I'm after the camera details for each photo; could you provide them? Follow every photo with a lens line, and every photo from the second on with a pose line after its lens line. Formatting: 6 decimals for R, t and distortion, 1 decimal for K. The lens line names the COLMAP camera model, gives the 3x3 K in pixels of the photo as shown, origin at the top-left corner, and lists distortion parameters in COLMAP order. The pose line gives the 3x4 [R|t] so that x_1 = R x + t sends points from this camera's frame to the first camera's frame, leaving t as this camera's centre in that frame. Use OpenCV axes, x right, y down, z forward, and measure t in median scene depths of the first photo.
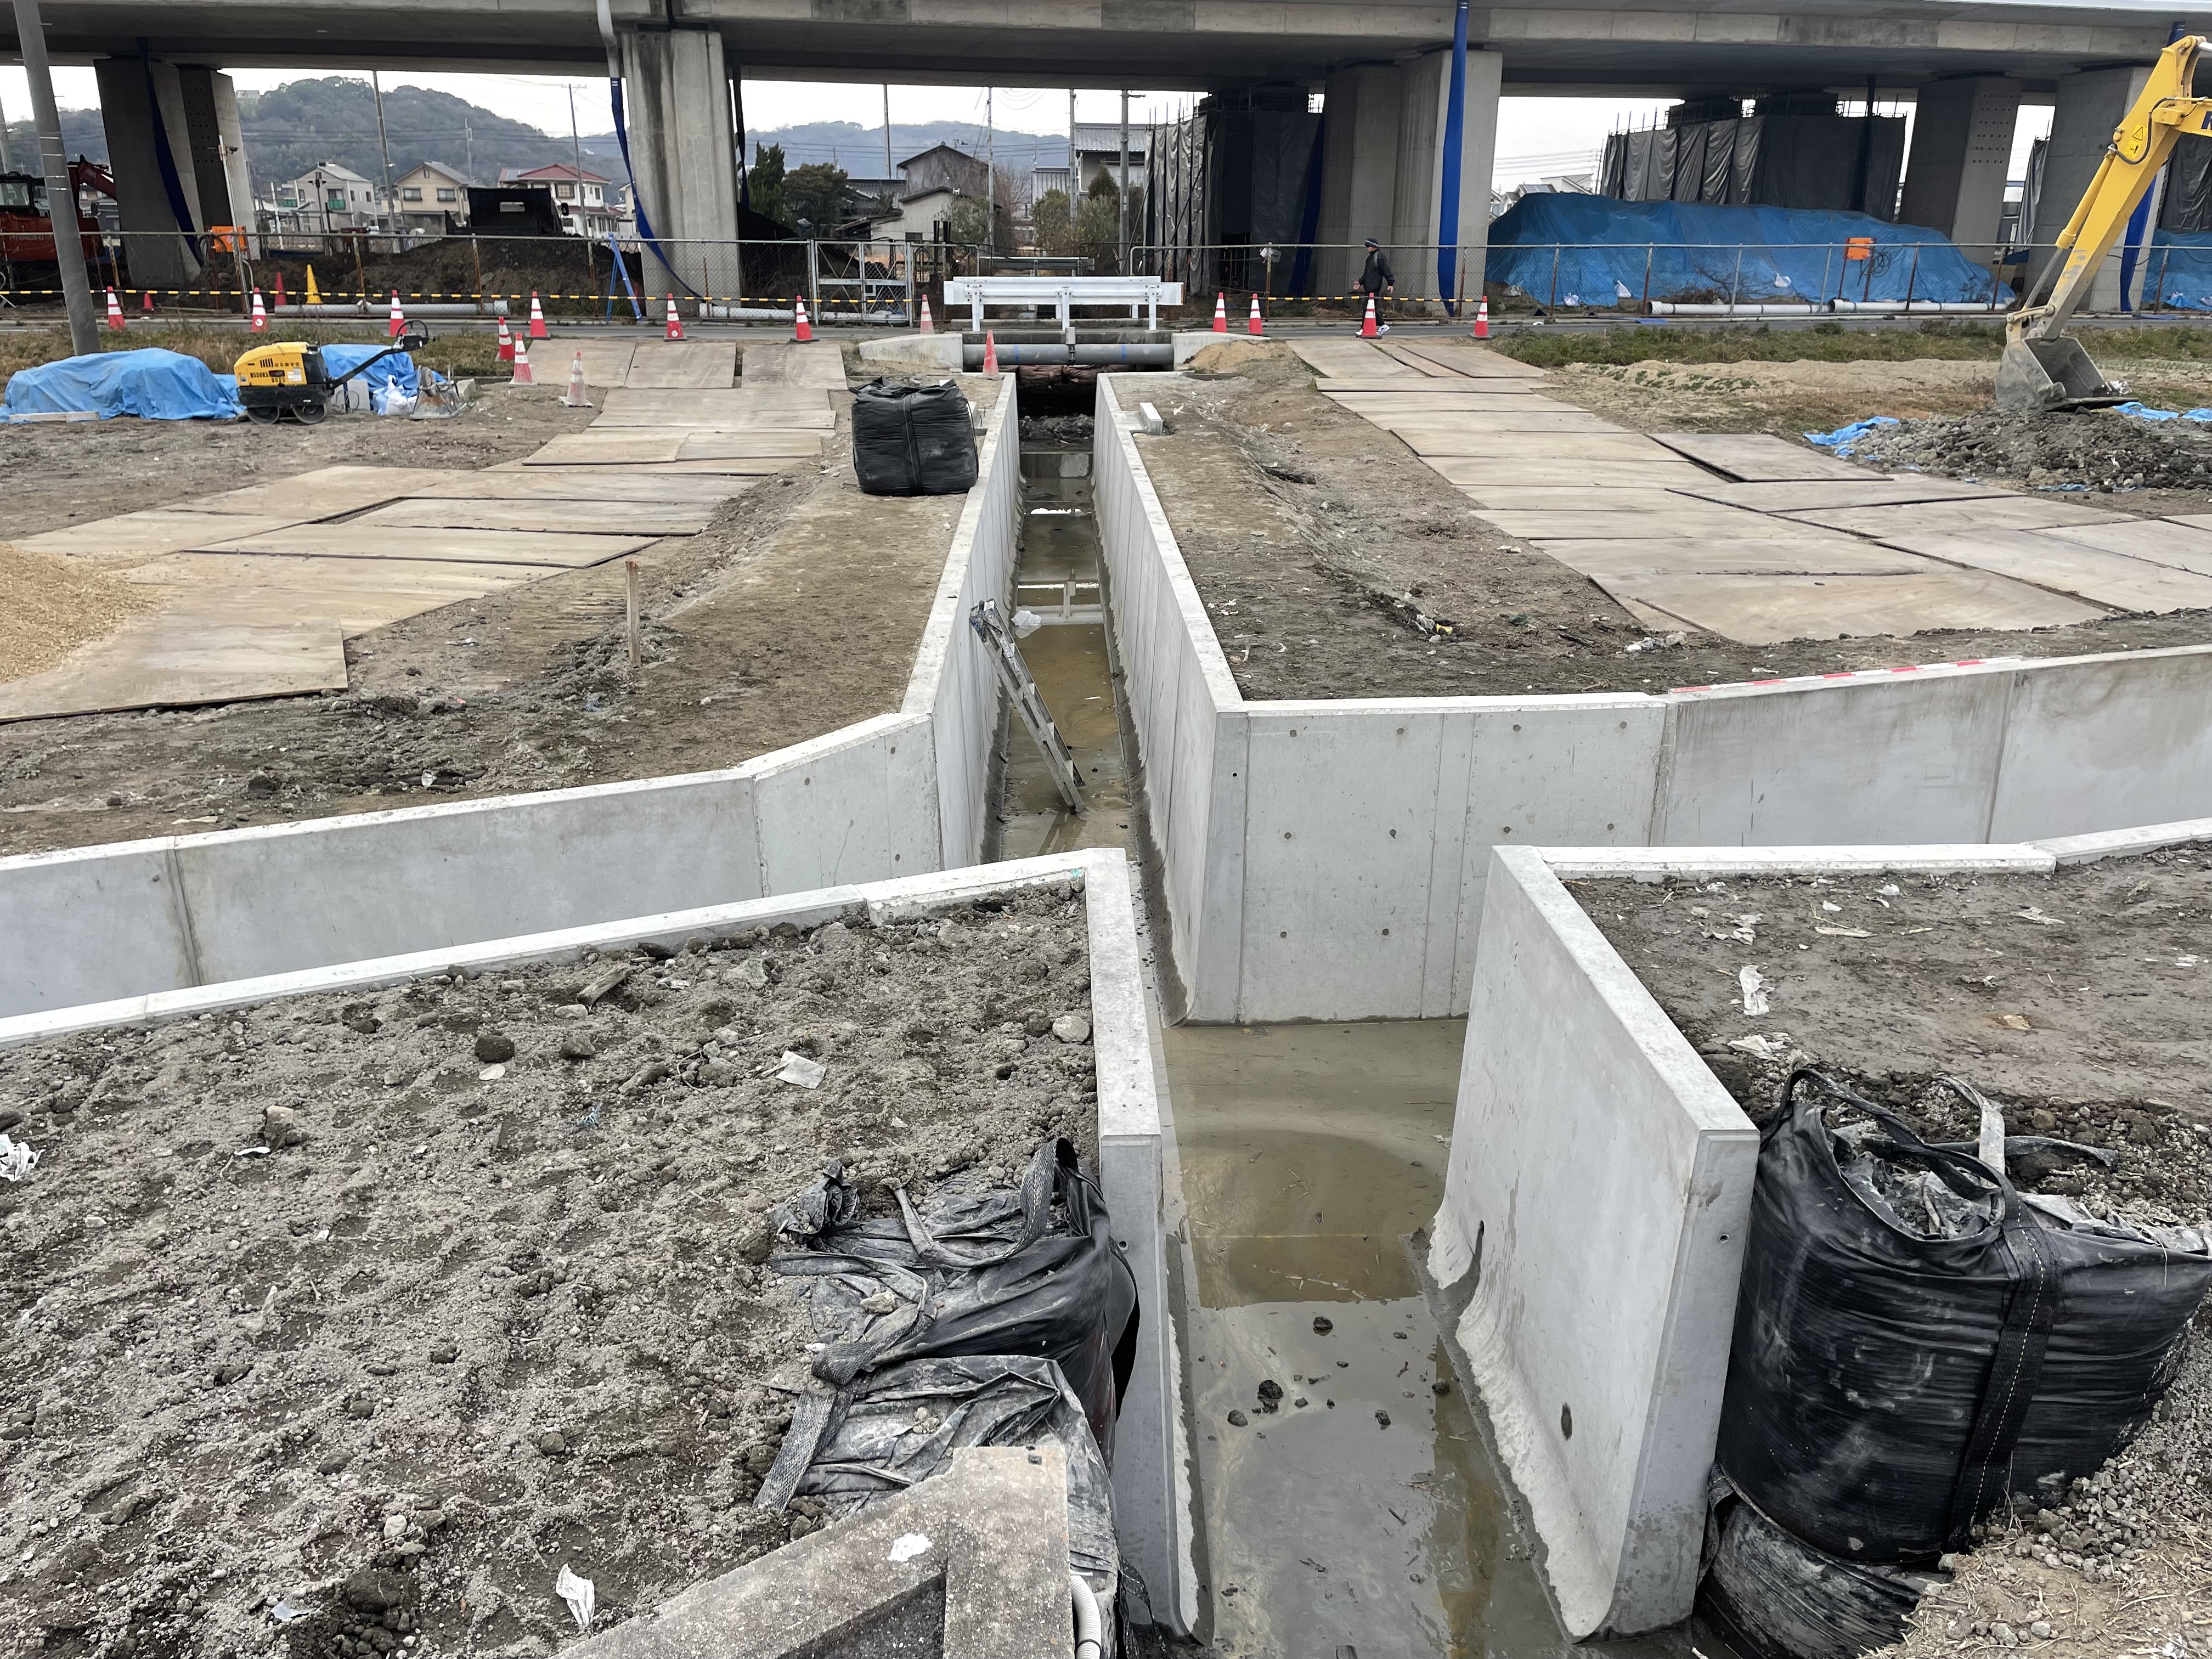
lens RADIAL K [[1665.8, 0, 1114.4], [0, 1665.8, 838.6], [0, 0, 1]] dist [0.103108, -0.127993]
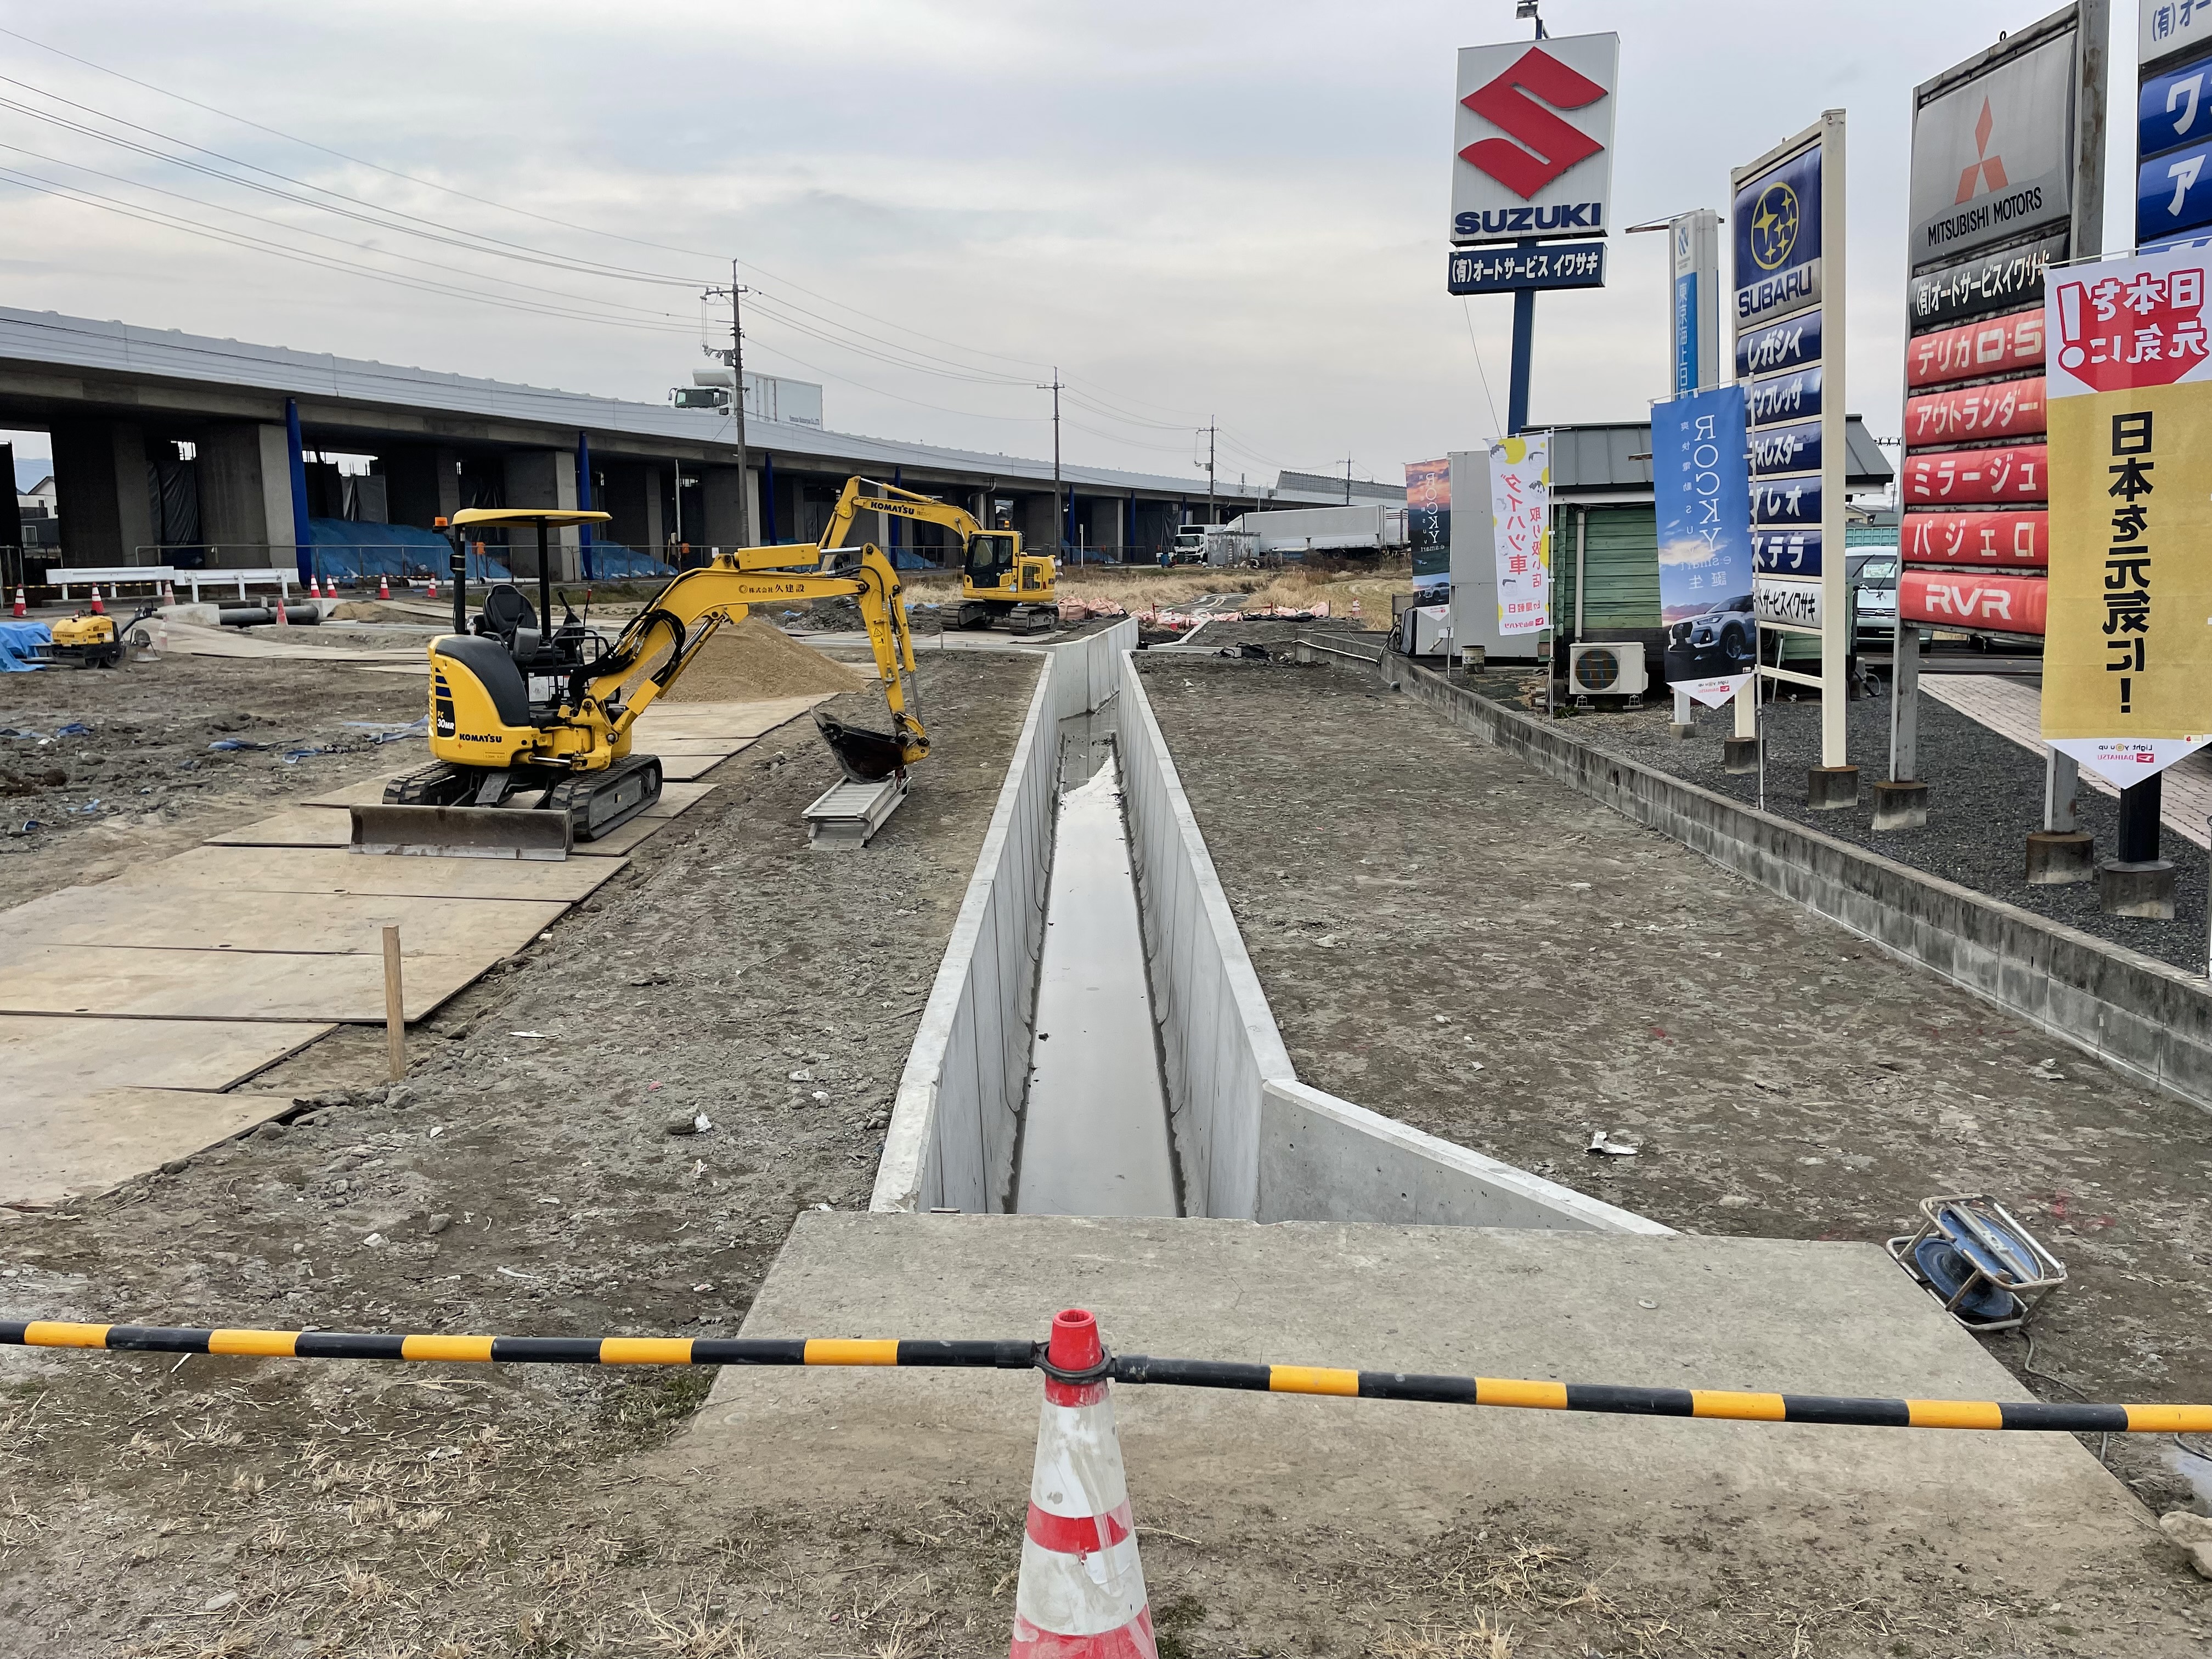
lens RADIAL K [[1670.5, 0, 1105.4], [0, 1670.5, 819.8], [0, 0, 1]] dist [0.102503, -0.128498]
pose [[0.421146, -0.152955, 0.894003, -1.067127], [0.306208, 0.951783, 0.018592, 0.089289], [-0.853740, 0.265921, 0.447676, -0.276562]]
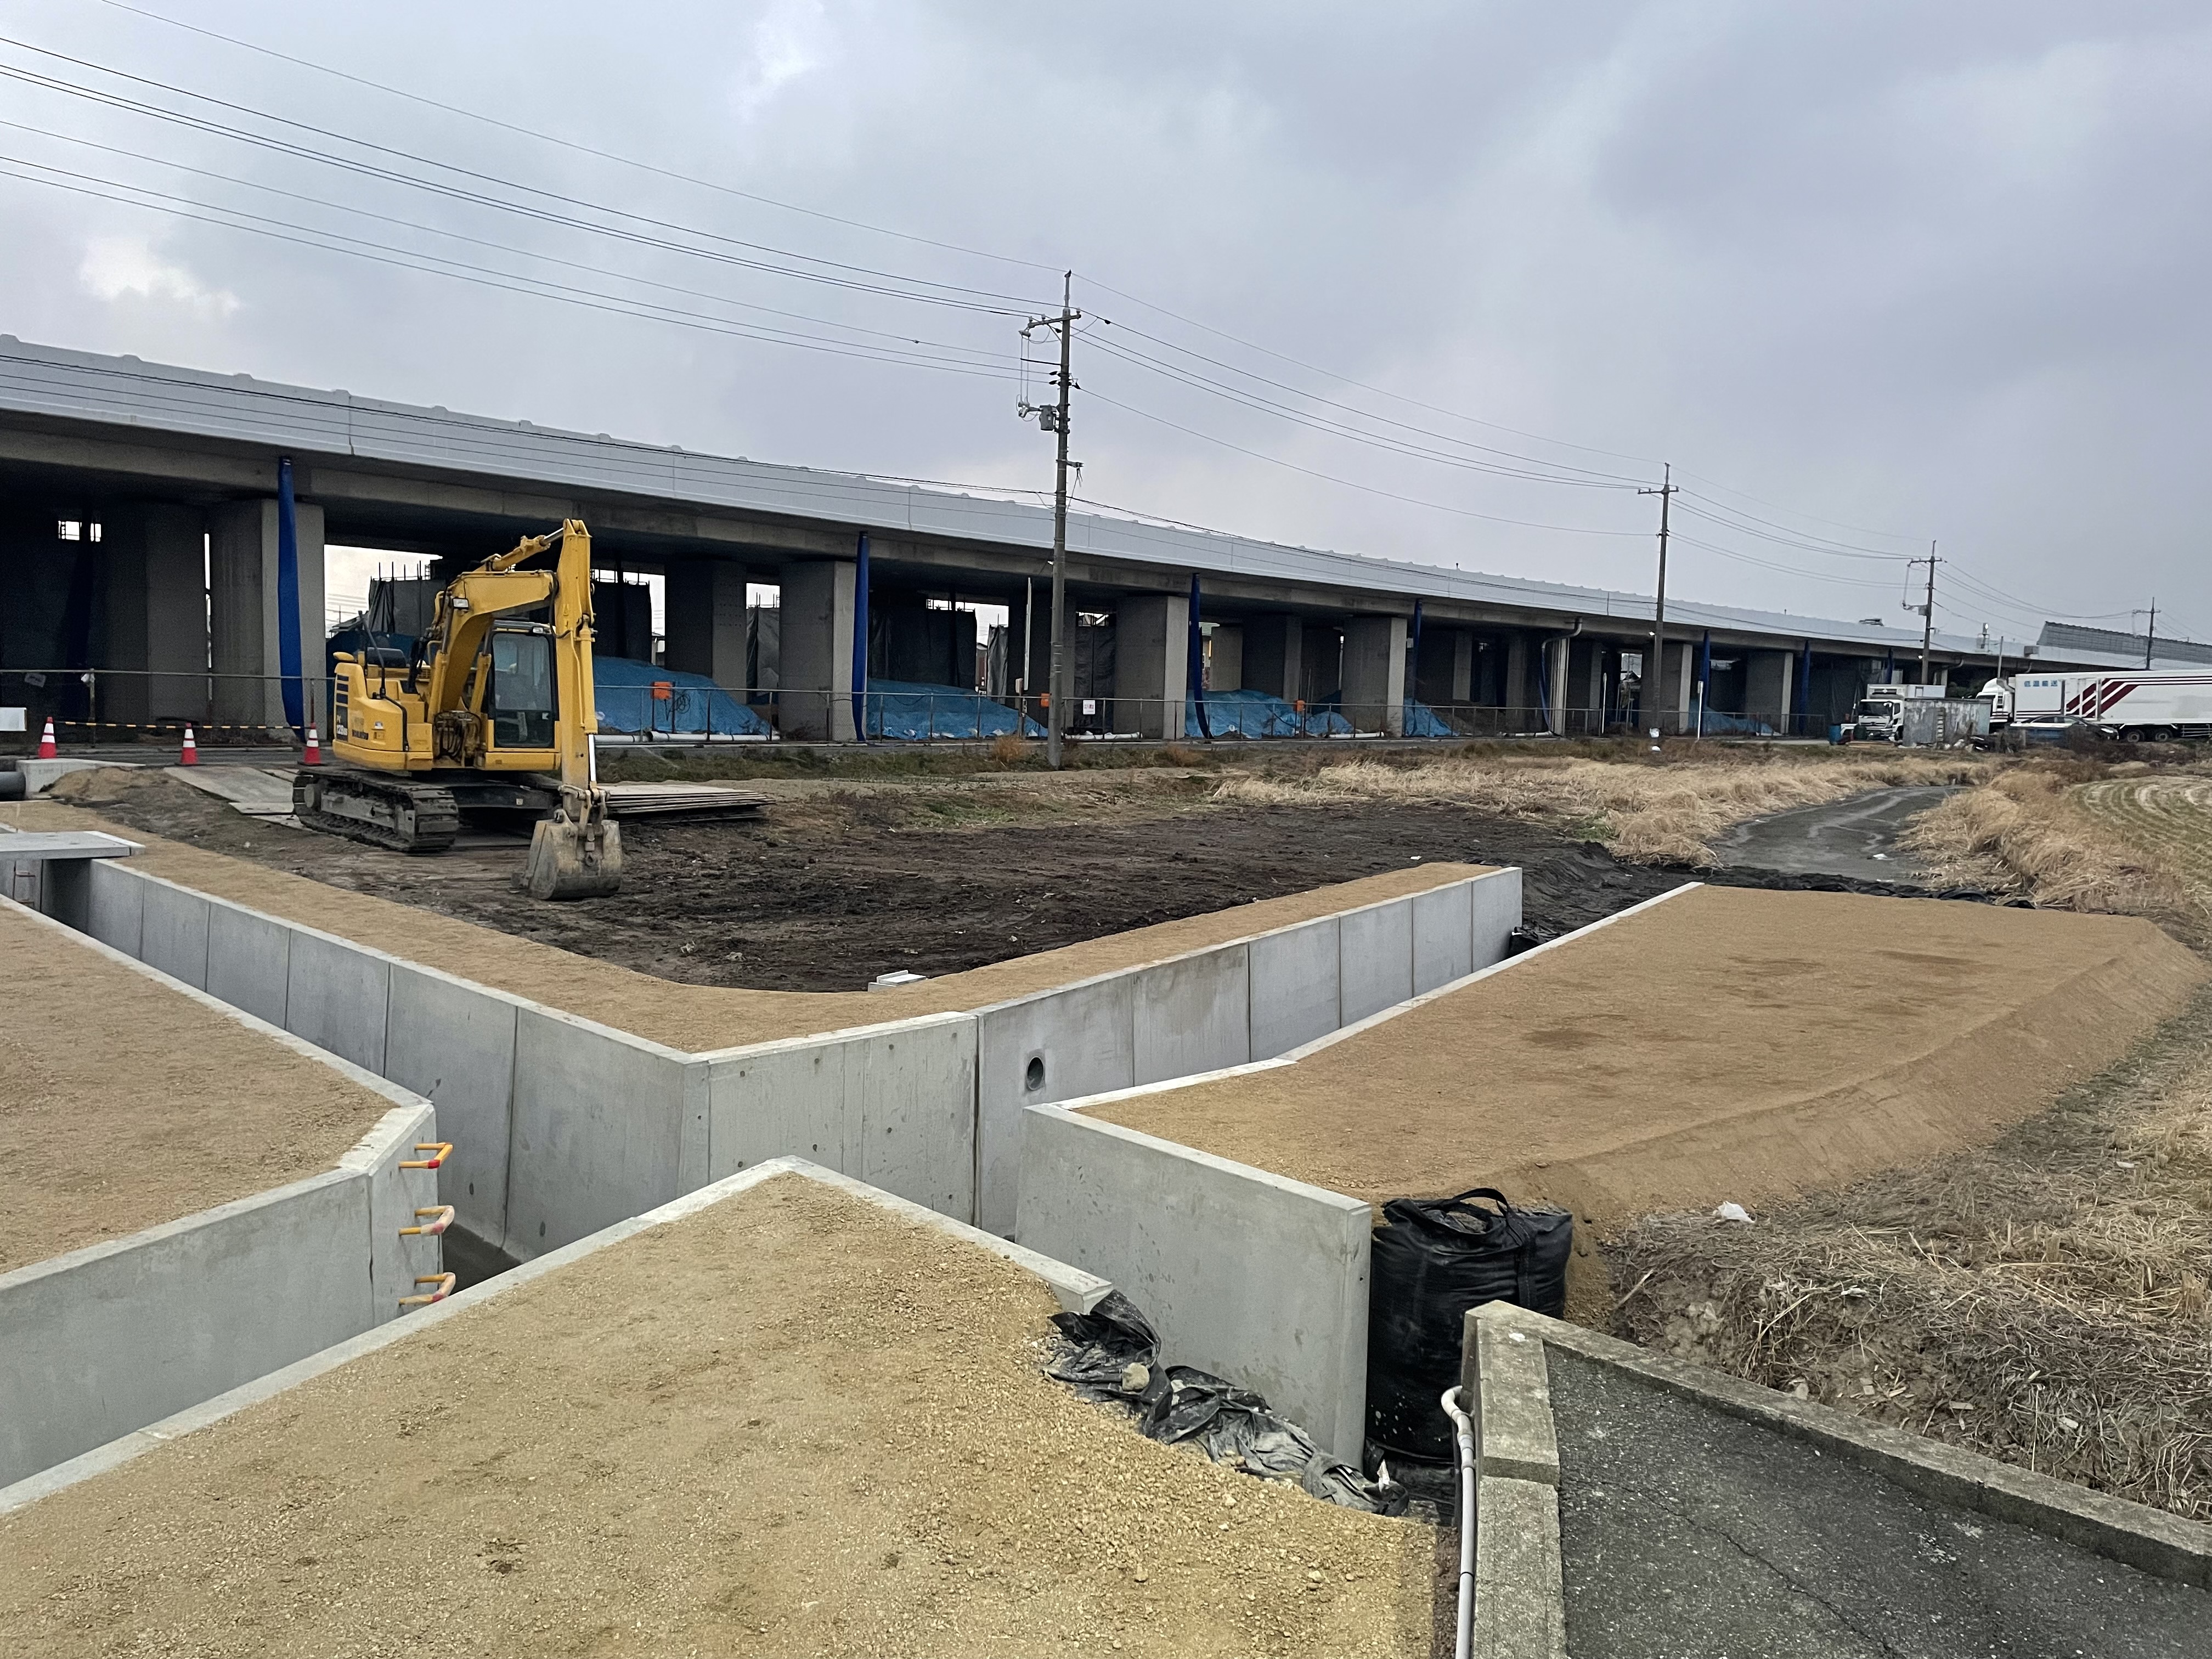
lens RADIAL K [[1663.4, 0, 1102.2], [0, 1663.4, 813.5], [0, 0, 1]] dist [0.106208, -0.133175]
pose [[0.748559, -0.032689, 0.662261, -0.131444], [0.200772, 0.963072, -0.179396, 0.006430], [-0.631941, 0.267252, 0.727480, -0.021509]]
